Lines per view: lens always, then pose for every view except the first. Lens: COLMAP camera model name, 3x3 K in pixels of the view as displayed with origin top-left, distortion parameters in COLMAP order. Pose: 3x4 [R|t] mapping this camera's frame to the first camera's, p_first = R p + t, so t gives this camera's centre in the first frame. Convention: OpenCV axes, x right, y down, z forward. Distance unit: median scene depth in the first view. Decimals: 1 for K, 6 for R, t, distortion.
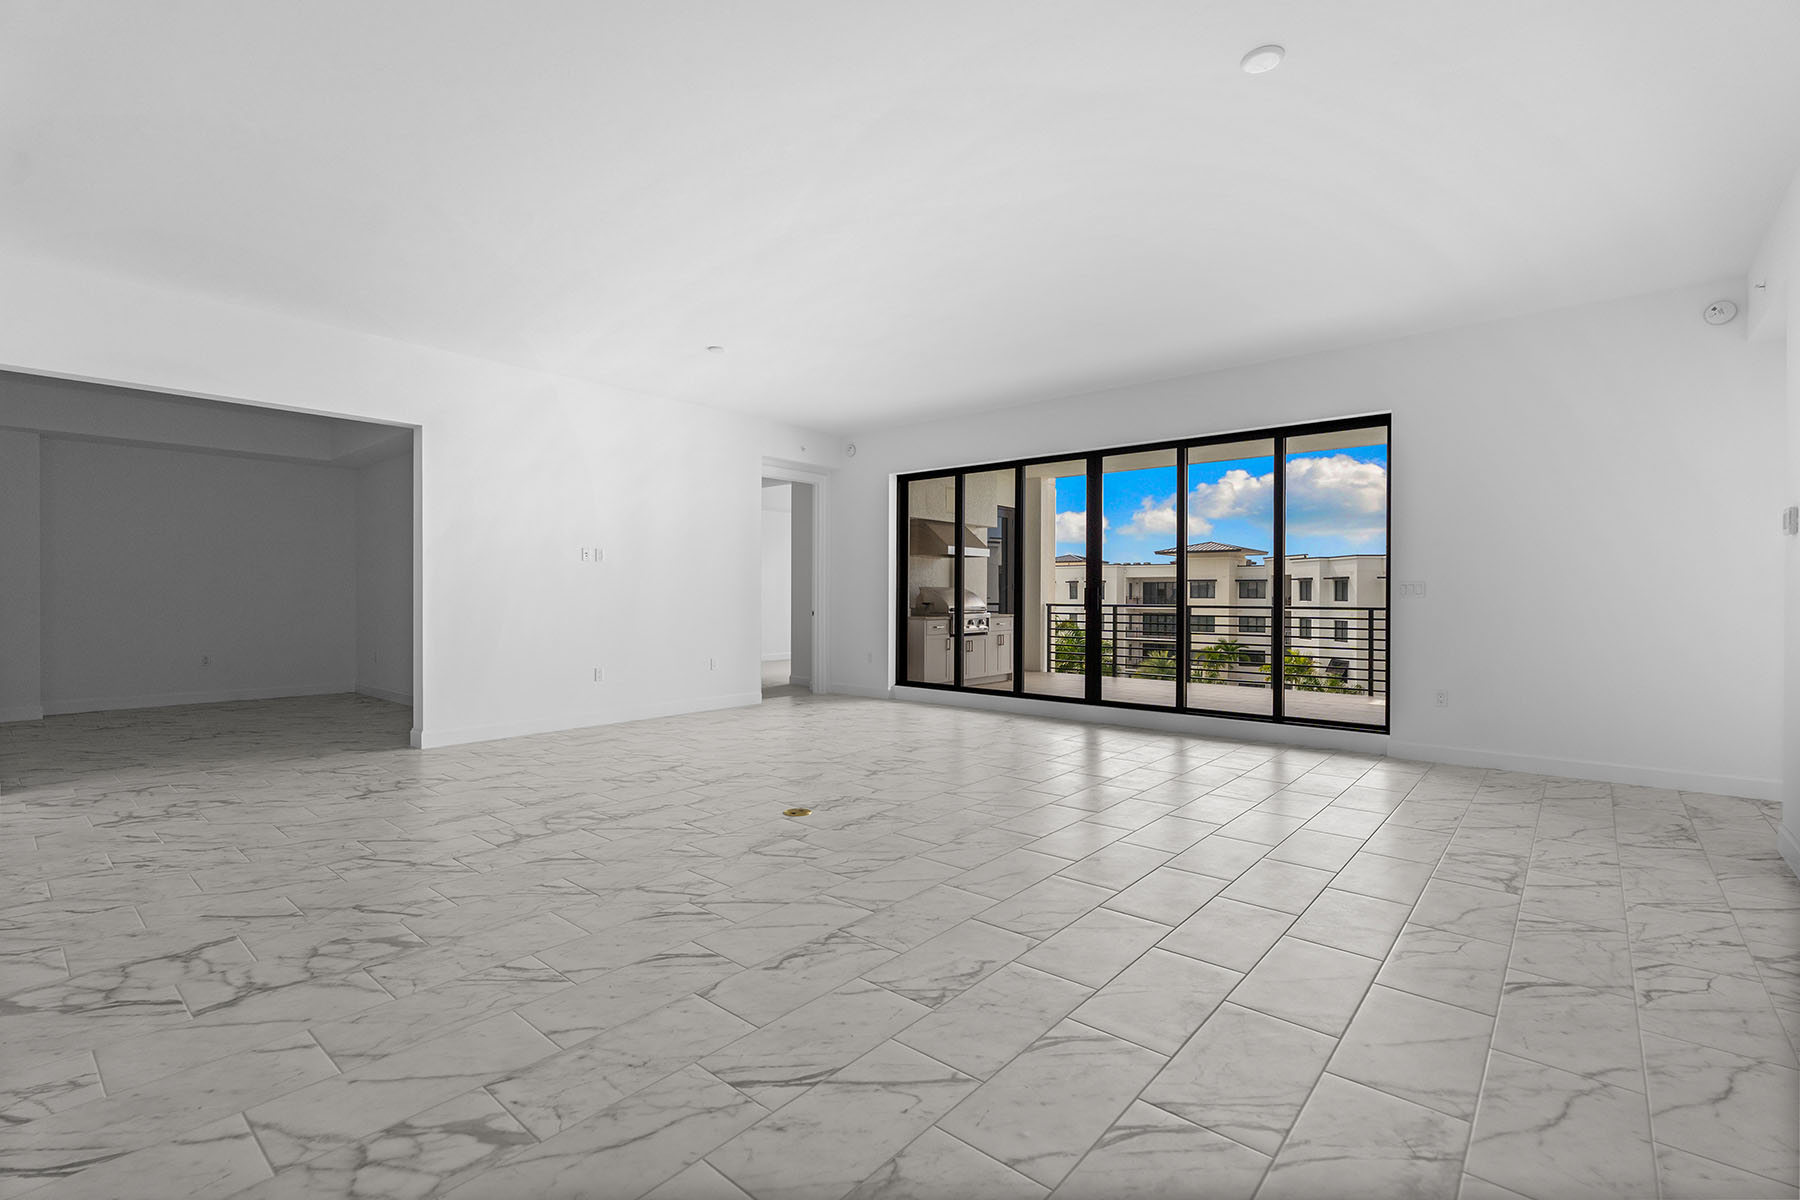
lens RADIAL K [[802.0, 0, 901.7], [0, 802.0, 598.6], [0, 0, 1]] dist [0.008899, -0.004169]
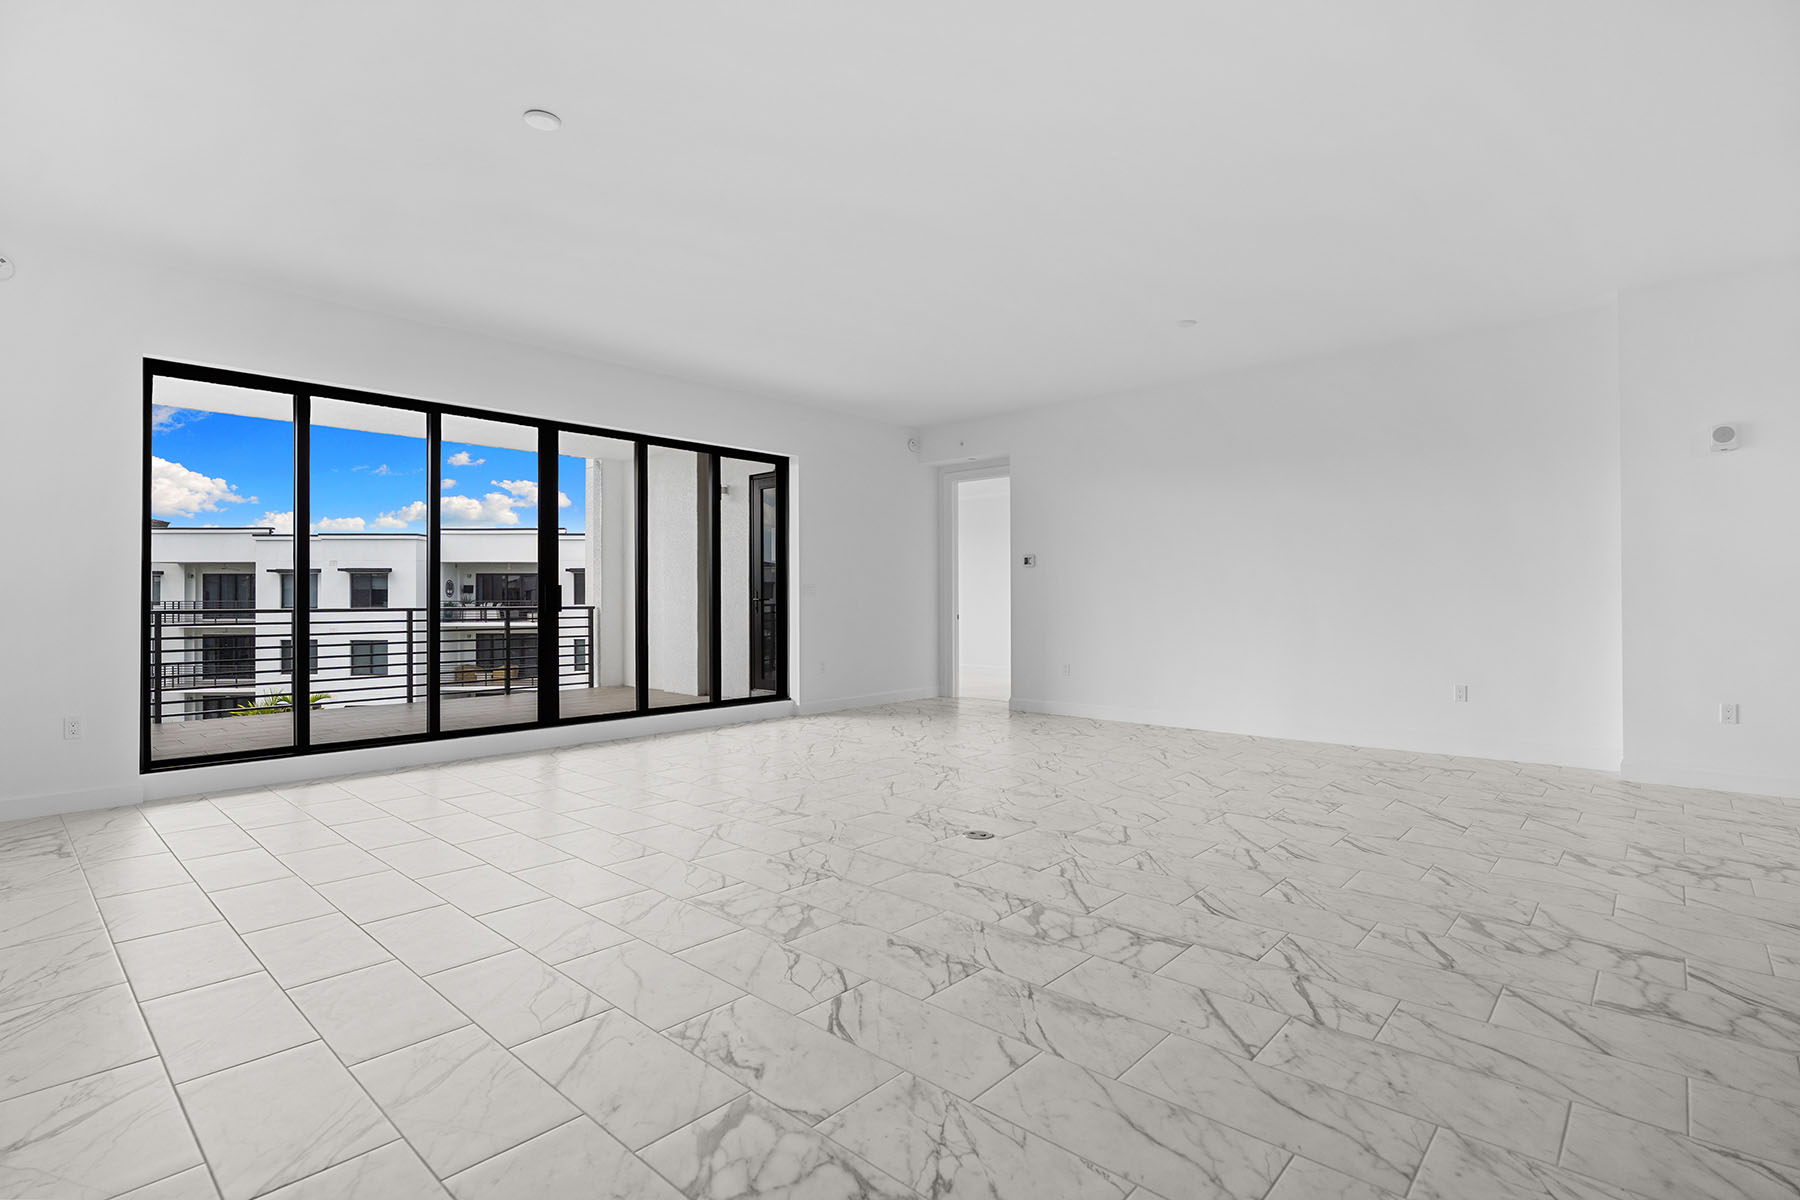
lens RADIAL K [[860.4, 0, 893.9], [0, 860.4, 595.8], [0, 0, 1]] dist [-0.011015, -0.000191]
pose [[0.031964, -0.000719, 0.999489, -1.496548], [0.008486, 0.999964, 0.000448, 0.002274], [-0.999453, 0.008467, 0.031969, 1.469065]]
